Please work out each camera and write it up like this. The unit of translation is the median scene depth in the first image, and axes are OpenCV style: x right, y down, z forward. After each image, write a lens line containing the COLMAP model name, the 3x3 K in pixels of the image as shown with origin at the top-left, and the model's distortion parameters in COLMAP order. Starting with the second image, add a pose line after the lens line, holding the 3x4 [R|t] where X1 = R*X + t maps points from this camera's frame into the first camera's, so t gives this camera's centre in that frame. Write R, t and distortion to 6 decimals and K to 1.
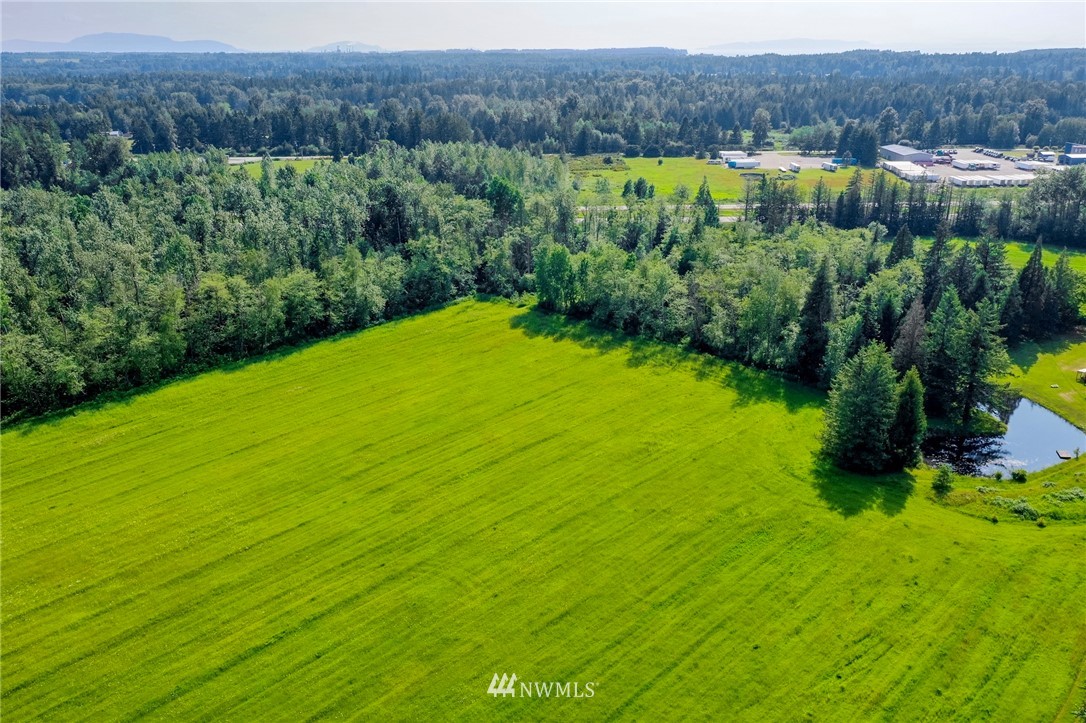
lens RADIAL K [[845.5, 0, 543.0], [0, 845.5, 361.5], [0, 0, 1]] dist [-0.020661, 0.004202]
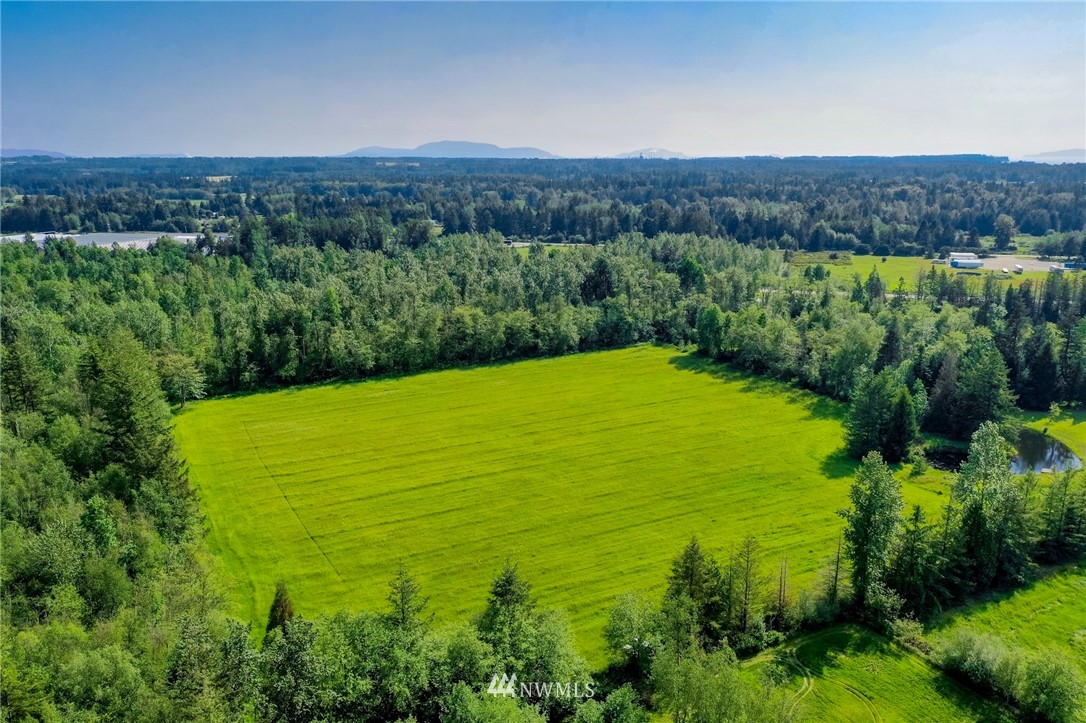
lens RADIAL K [[845.5, 0, 543.0], [0, 845.5, 361.5], [0, 0, 1]] dist [-0.020661, 0.004202]
pose [[0.942867, 0.078382, -0.323817, 0.179874], [-0.115215, 0.988675, -0.096160, 0.093523], [0.312612, 0.127974, 0.941221, -0.266841]]
